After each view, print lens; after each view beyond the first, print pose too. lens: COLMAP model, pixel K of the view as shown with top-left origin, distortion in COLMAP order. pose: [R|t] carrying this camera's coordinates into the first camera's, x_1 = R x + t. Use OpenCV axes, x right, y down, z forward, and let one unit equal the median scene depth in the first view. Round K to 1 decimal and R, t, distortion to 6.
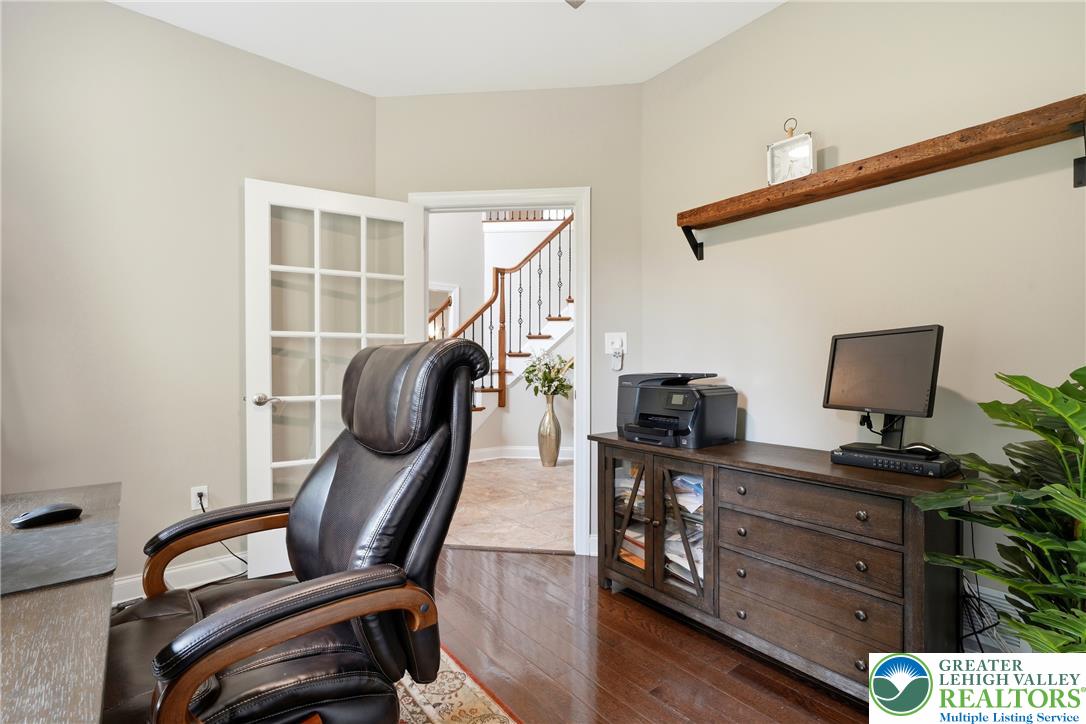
lens RADIAL K [[496.3, 0, 544.2], [0, 496.3, 360.7], [0, 0, 1]] dist [-0.004049, 0.001020]
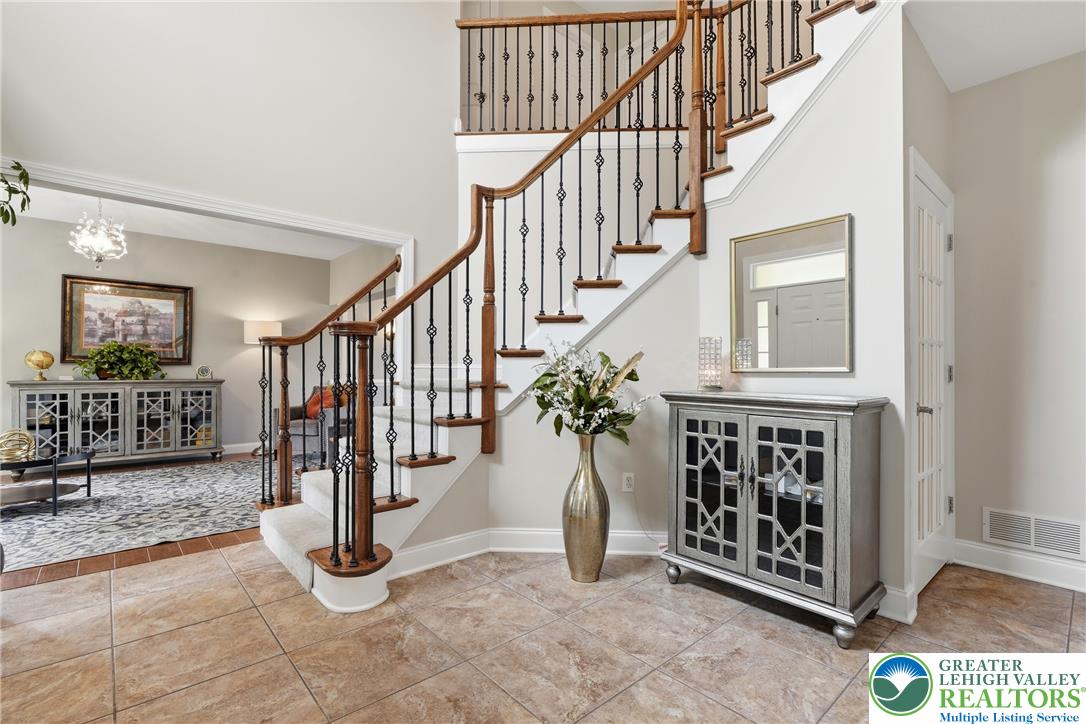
lens RADIAL K [[496.3, 0, 546.3], [0, 496.3, 368.0], [0, 0, 1]] dist [-0.004049, 0.001020]
pose [[0.999258, 0.001326, 0.038481, -0.044927], [-0.001296, 0.999999, -0.000801, 0.004112], [-0.038482, 0.000751, 0.999259, 0.480145]]
